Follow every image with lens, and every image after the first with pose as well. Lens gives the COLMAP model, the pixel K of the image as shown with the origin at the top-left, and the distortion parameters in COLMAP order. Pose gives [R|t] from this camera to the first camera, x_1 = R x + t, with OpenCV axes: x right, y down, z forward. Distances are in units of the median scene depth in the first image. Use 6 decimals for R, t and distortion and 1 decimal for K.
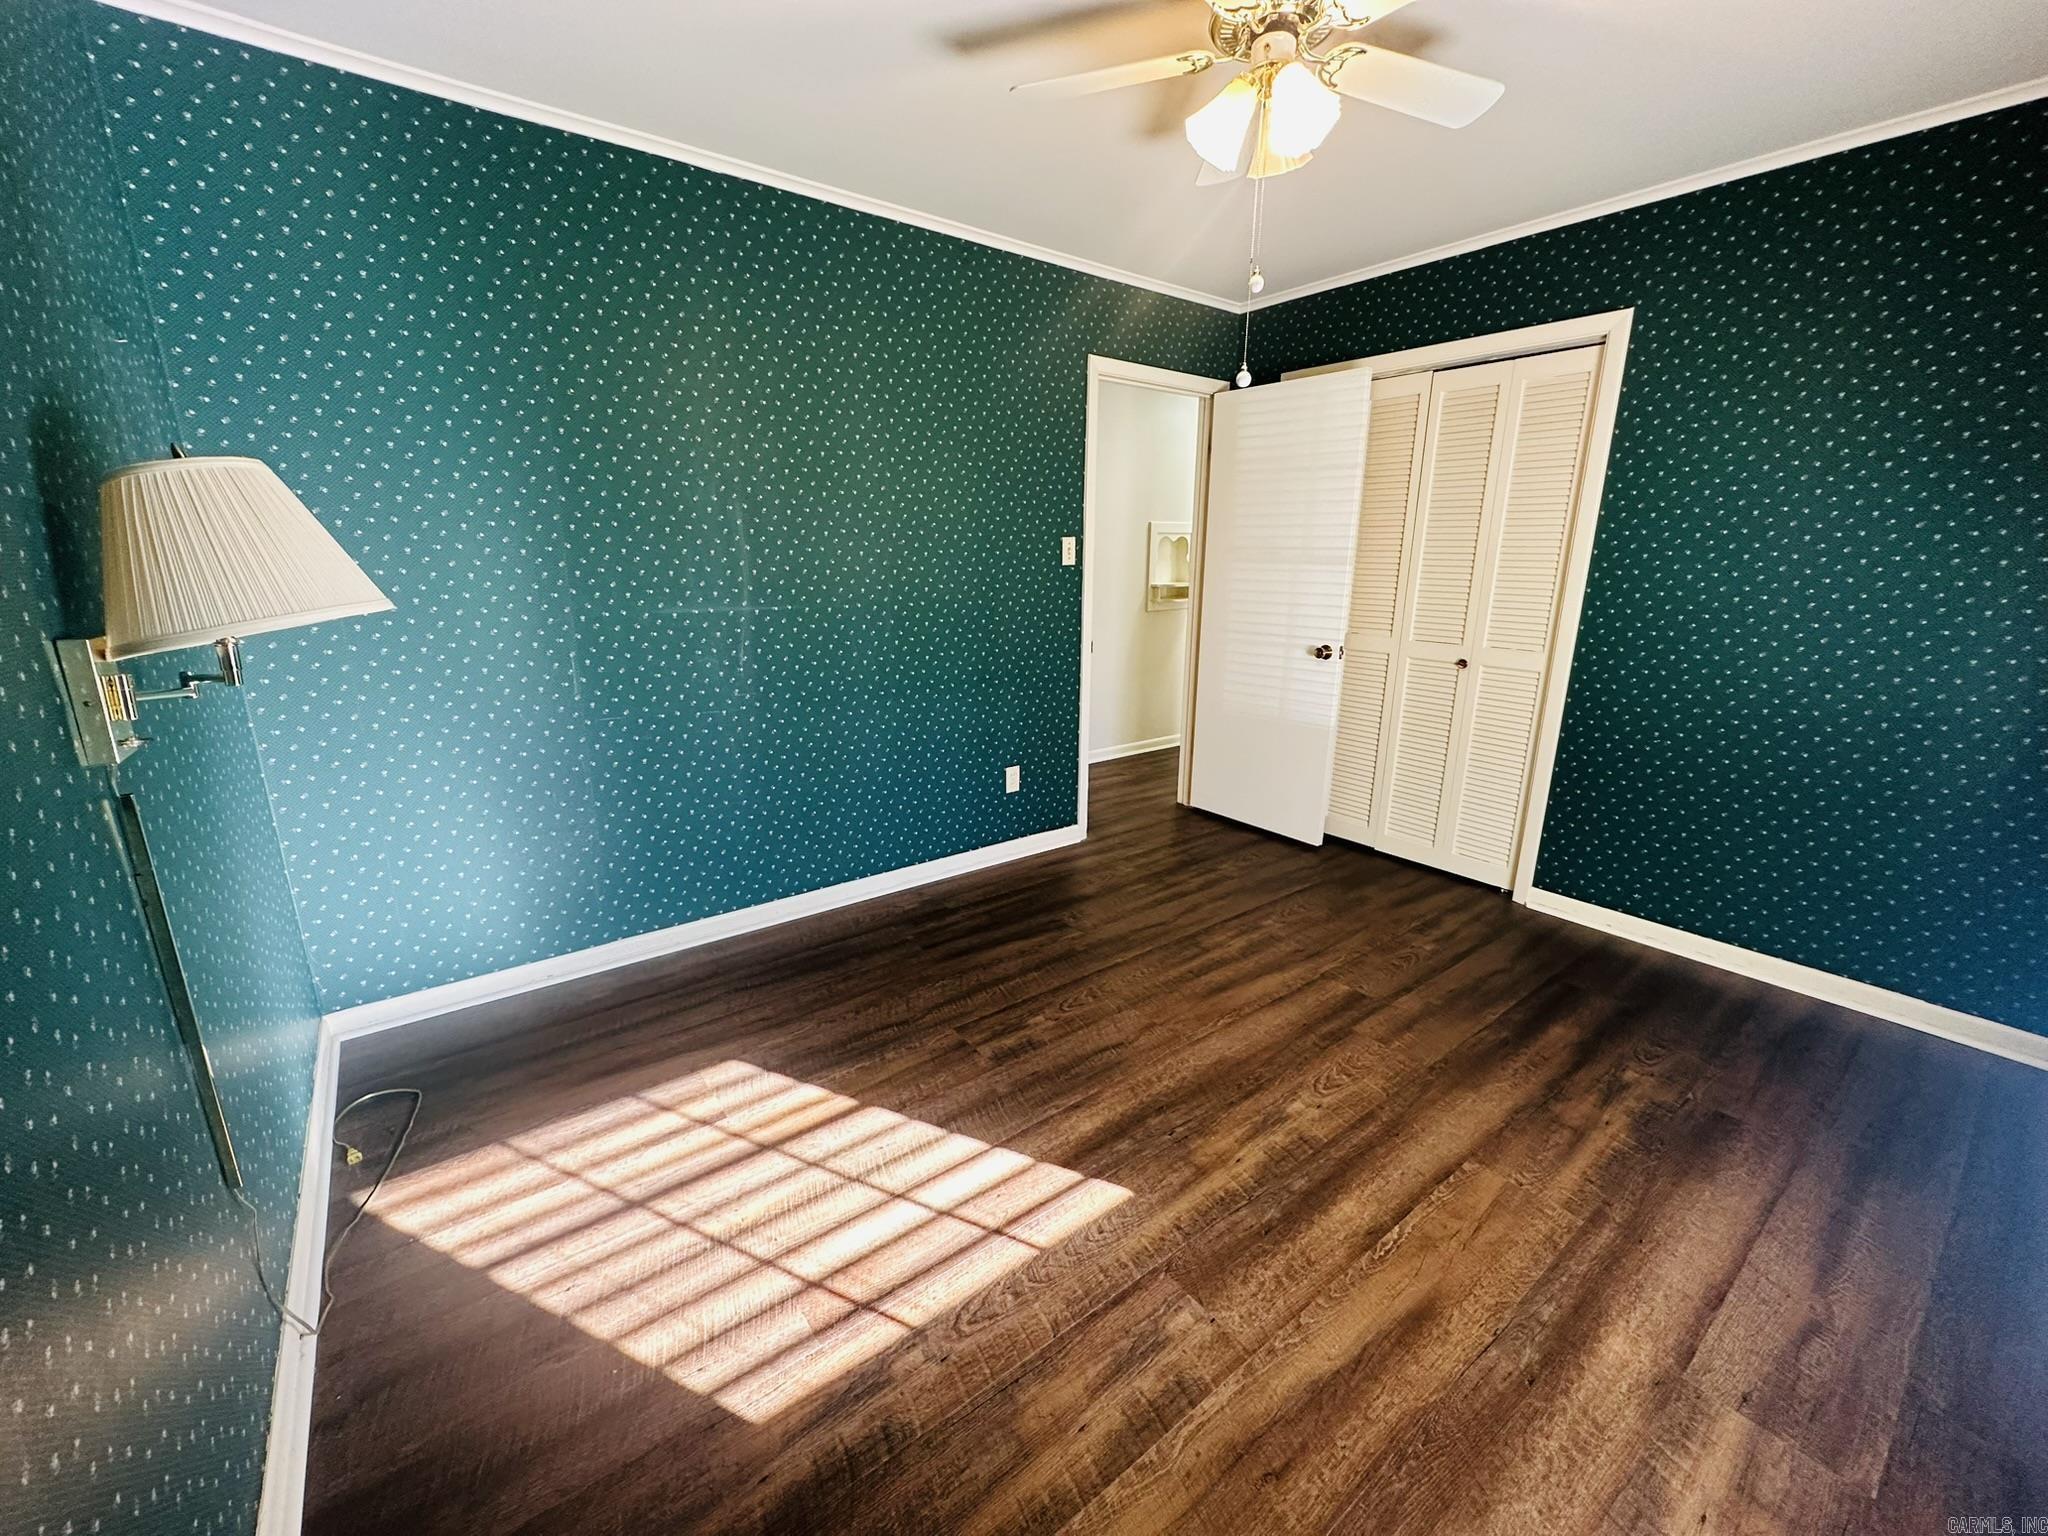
lens RADIAL K [[819.8, 0, 1026.0], [0, 819.8, 769.5], [0, 0, 1]] dist [-0.001258, -0.000044]
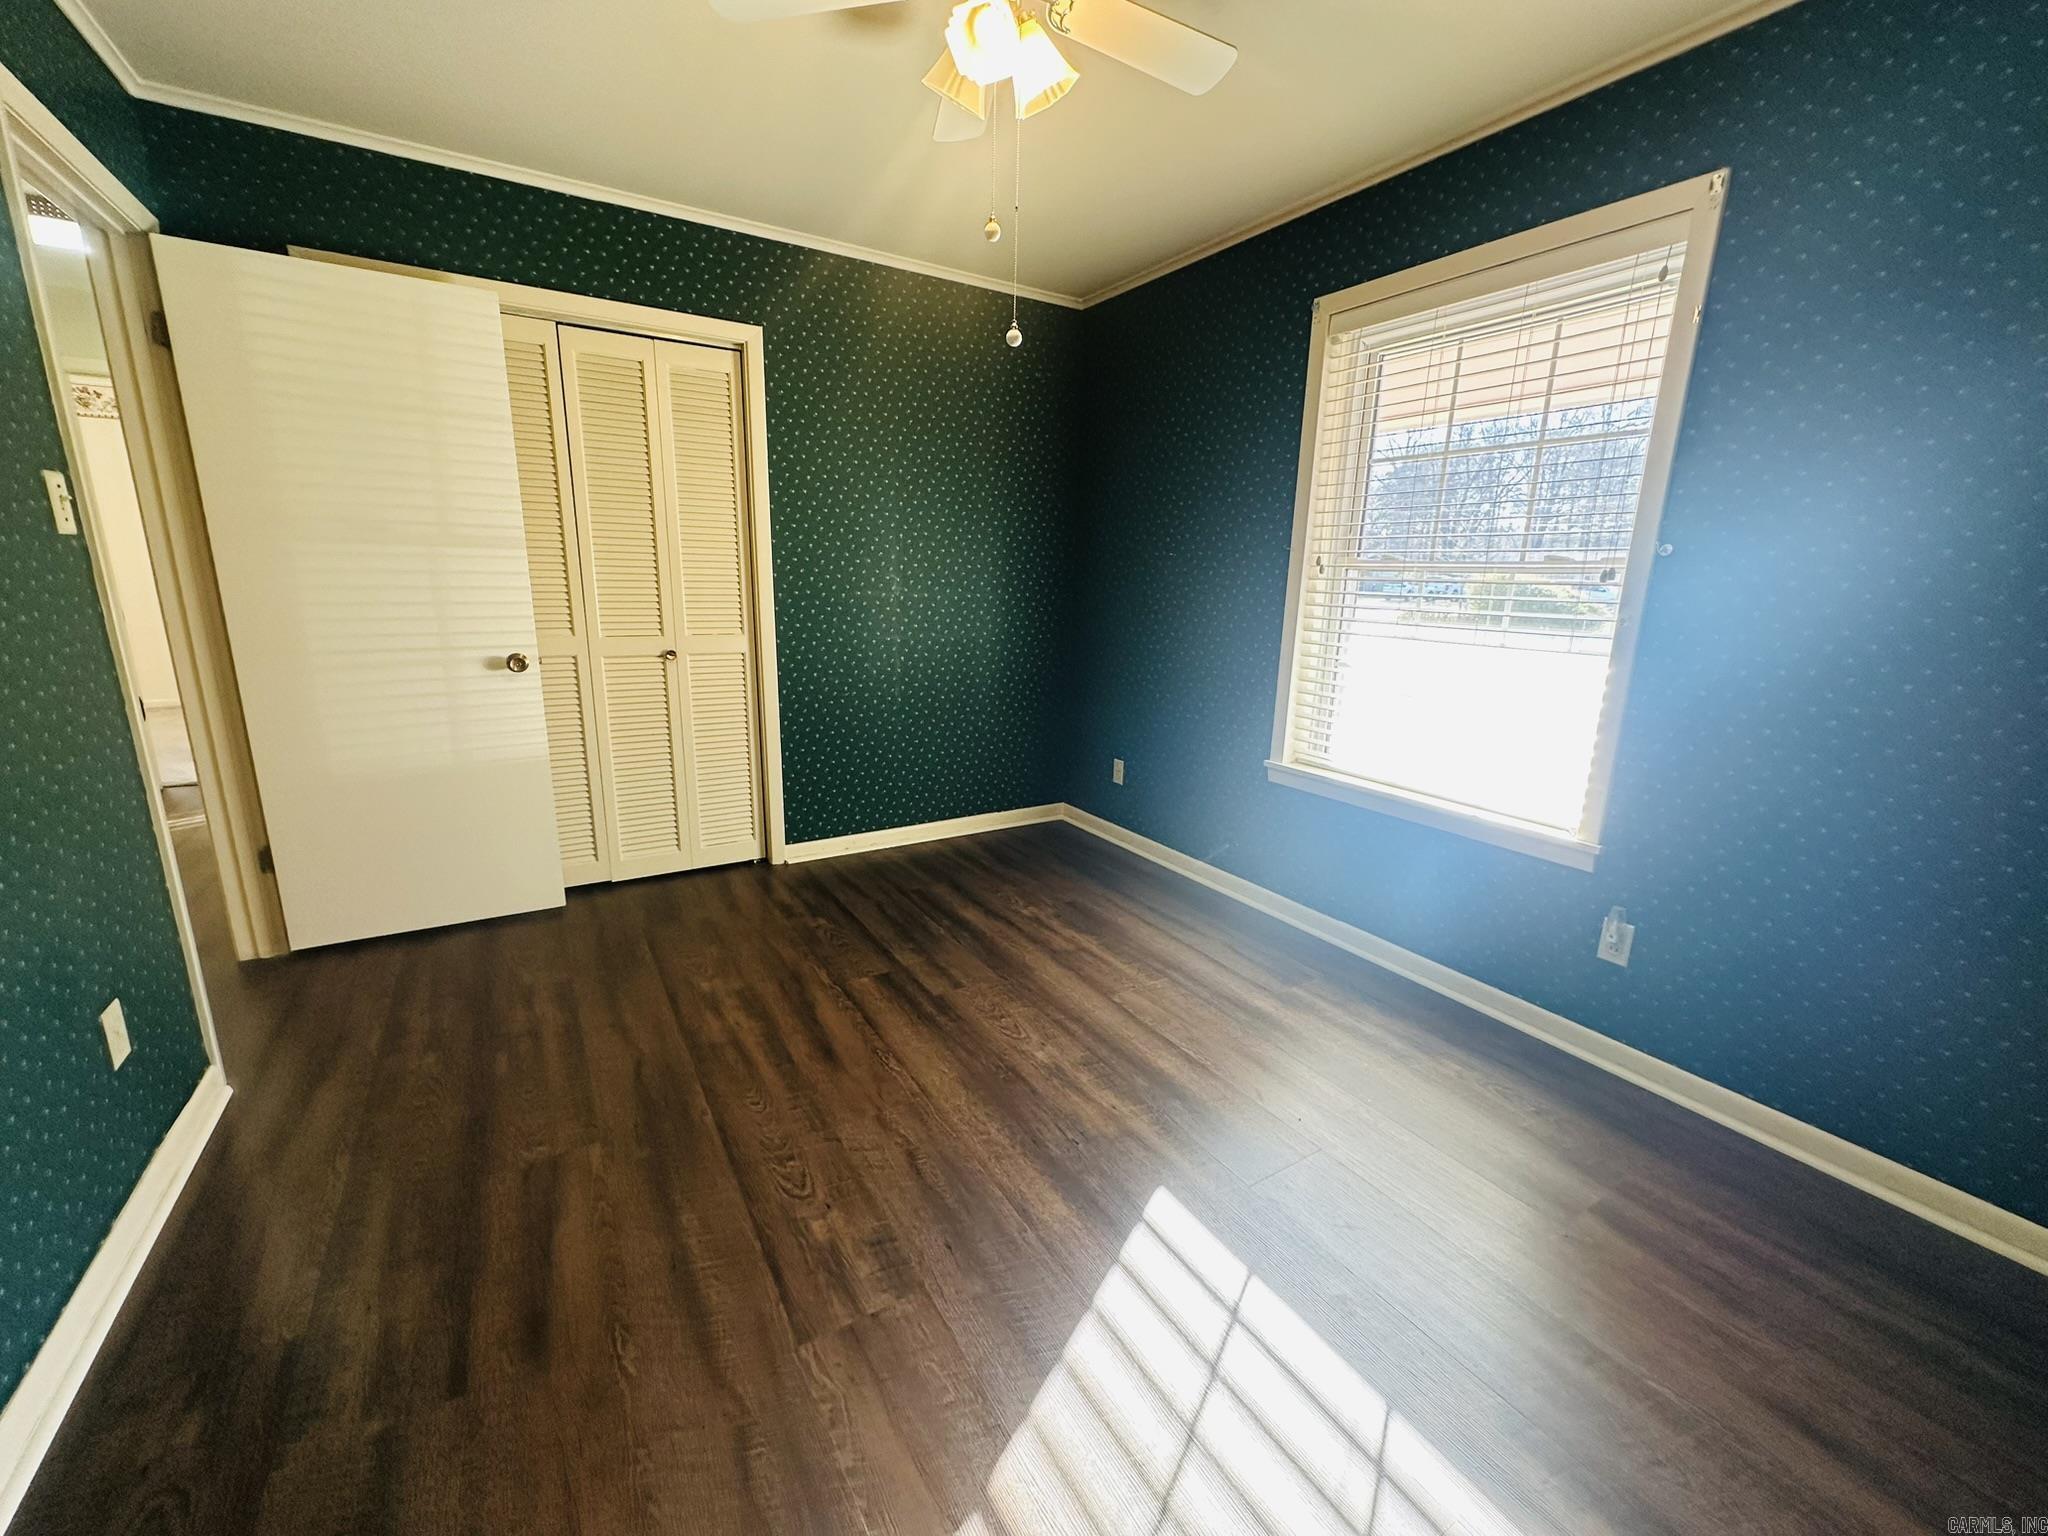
lens RADIAL K [[819.8, 0, 1024.2], [0, 819.8, 764.7], [0, 0, 1]] dist [-0.001258, -0.000044]
pose [[0.096722, -0.232328, 0.967816, -0.437819], [0.235062, 0.950201, 0.204608, -0.121773], [-0.967156, 0.207707, 0.146517, 0.562450]]
